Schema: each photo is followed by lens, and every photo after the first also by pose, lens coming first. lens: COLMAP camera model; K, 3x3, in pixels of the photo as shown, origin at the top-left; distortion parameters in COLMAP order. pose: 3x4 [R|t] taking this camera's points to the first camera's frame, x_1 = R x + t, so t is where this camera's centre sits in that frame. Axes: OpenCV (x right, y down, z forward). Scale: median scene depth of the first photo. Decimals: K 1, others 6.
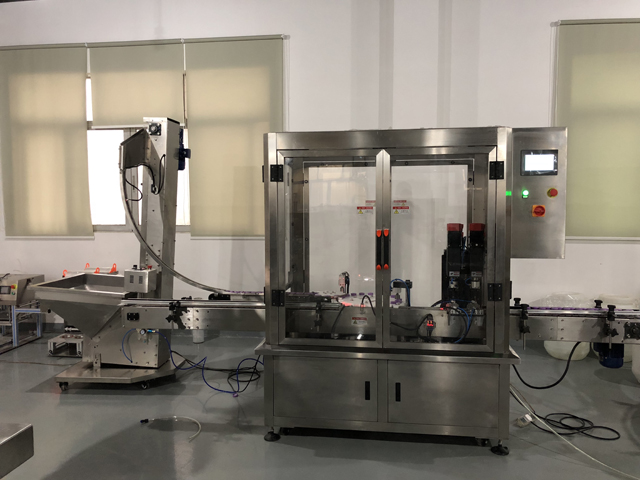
lens RADIAL K [[544.7, 0, 320.0], [0, 544.7, 240.0], [0, 0, 1]] dist [0.000590, -0.000677]
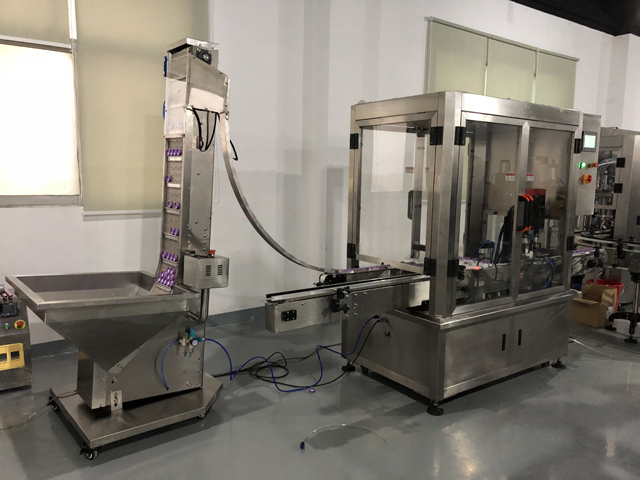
lens RADIAL K [[544.7, 0, 320.0], [0, 544.7, 240.0], [0, 0, 1]] dist [0.000590, -0.000677]
pose [[0.705533, -0.071837, 0.705026, -0.712446], [0.028832, 0.996935, 0.072728, -0.014113], [-0.708090, -0.030985, 0.705442, 0.378510]]
